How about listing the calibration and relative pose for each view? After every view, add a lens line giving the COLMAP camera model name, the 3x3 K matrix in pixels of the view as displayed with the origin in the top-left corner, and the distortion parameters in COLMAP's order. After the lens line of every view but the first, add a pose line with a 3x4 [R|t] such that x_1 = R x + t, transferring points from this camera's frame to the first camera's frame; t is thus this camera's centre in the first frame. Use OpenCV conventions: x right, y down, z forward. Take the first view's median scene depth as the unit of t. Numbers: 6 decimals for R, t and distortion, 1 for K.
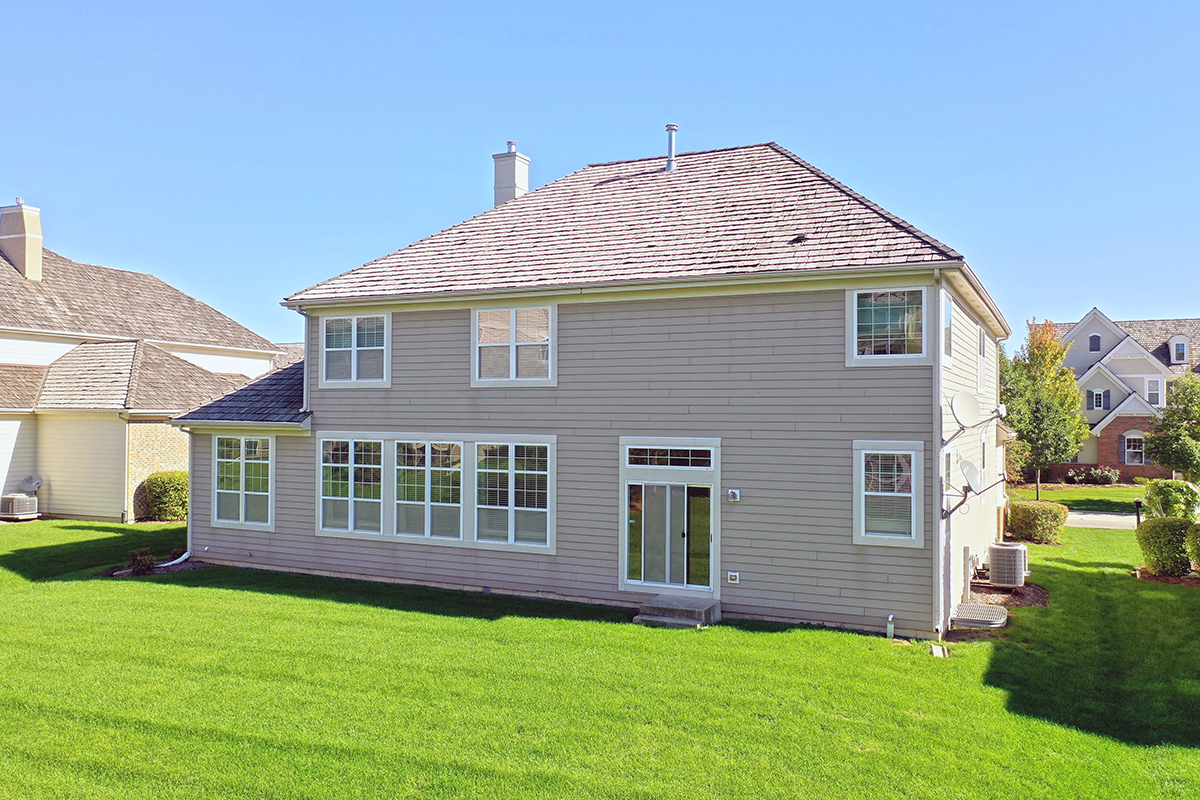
lens RADIAL K [[954.9, 0, 598.2], [0, 954.9, 397.2], [0, 0, 1]] dist [0.015135, 0.003523]
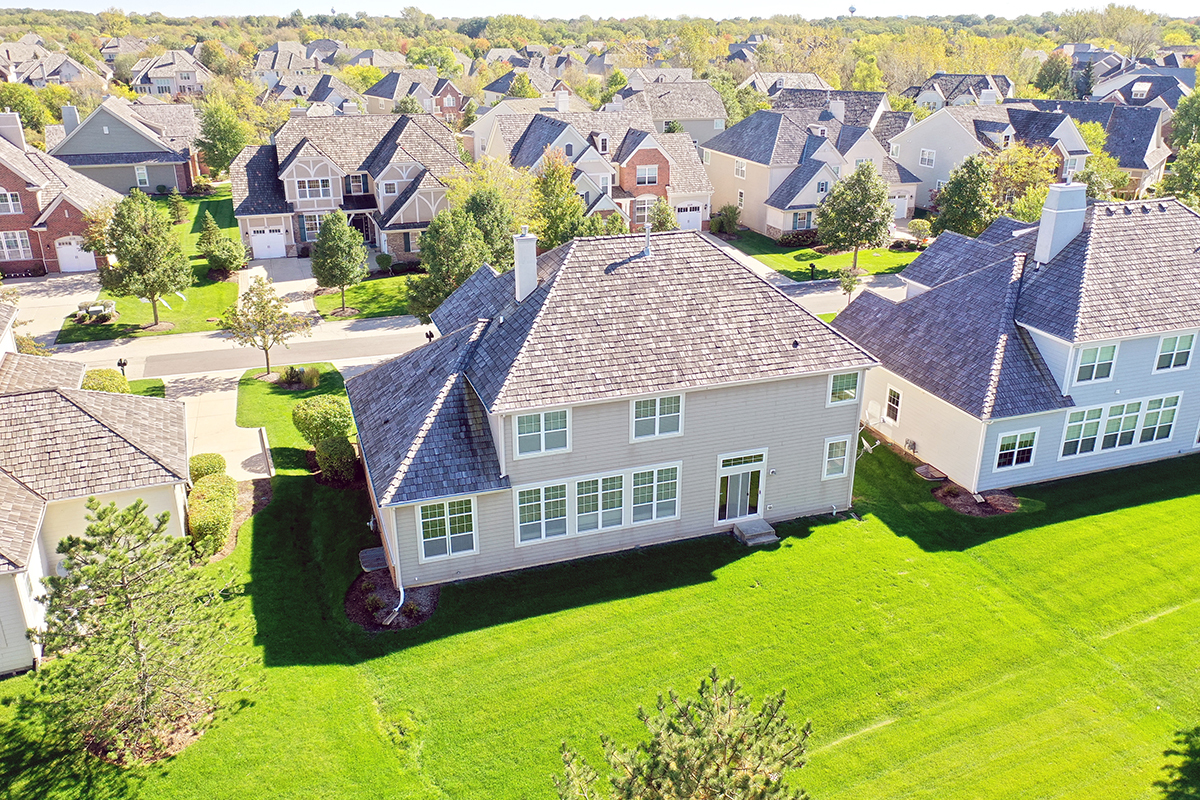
lens RADIAL K [[954.6, 0, 599.0], [0, 954.6, 397.5], [0, 0, 1]] dist [0.014156, -0.004645]
pose [[0.704625, -0.266048, 0.657816, -1.244281], [-0.004598, 0.925319, 0.379162, -0.715680], [-0.709565, -0.270191, 0.650780, -0.023041]]
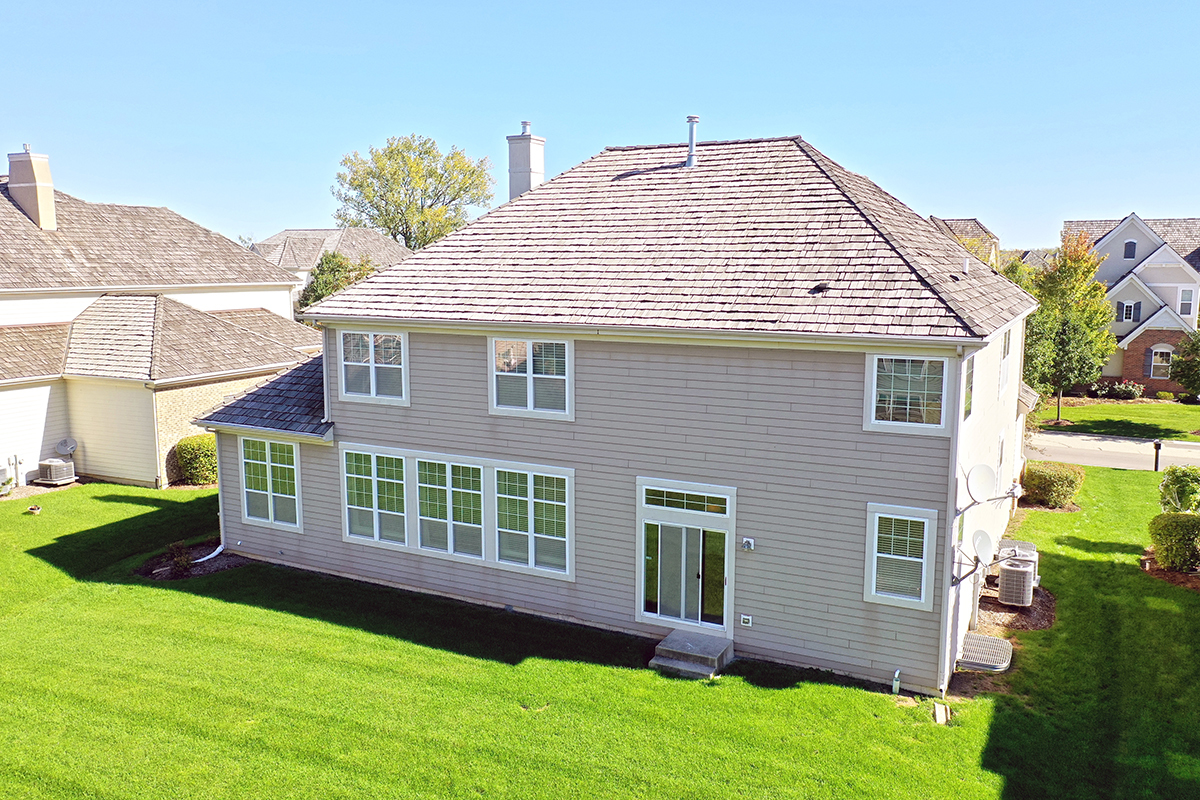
lens RADIAL K [[954.6, 0, 599.0], [0, 954.6, 397.5], [0, 0, 1]] dist [0.014156, -0.004645]
pose [[0.999727, -0.001643, -0.023308, 0.005856], [0.005338, 0.987206, 0.159362, -0.187290], [0.022748, -0.159443, 0.986945, 0.013266]]
